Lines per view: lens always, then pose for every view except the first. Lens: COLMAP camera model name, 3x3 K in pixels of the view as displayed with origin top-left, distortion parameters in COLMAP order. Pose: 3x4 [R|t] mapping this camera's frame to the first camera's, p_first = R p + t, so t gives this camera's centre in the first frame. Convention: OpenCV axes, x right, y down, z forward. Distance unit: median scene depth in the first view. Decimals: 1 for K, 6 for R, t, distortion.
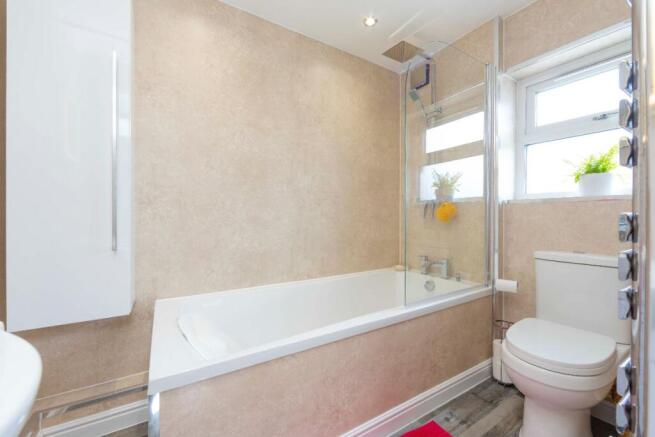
lens RADIAL K [[245.0, 0, 329.1], [0, 245.0, 219.0], [0, 0, 1]] dist [-0.006945, 0.000546]
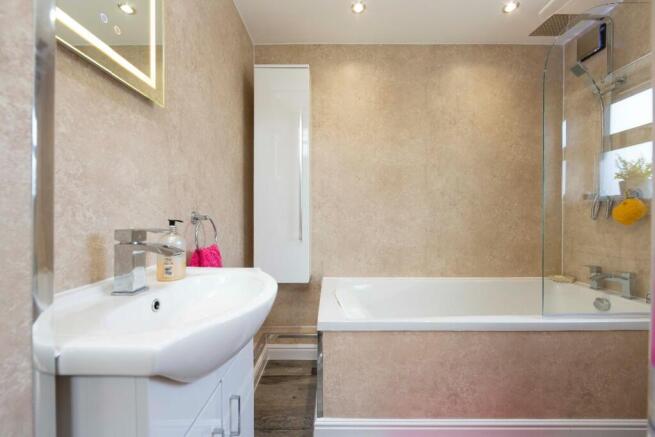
lens RADIAL K [[245.0, 0, 327.8], [0, 245.0, 218.6], [0, 0, 1]] dist [-0.006945, 0.000546]
pose [[0.821450, 0.002655, -0.570274, 0.118780], [-0.002848, 0.999996, 0.000553, -0.003618], [0.570273, 0.001170, 0.821454, -0.145901]]
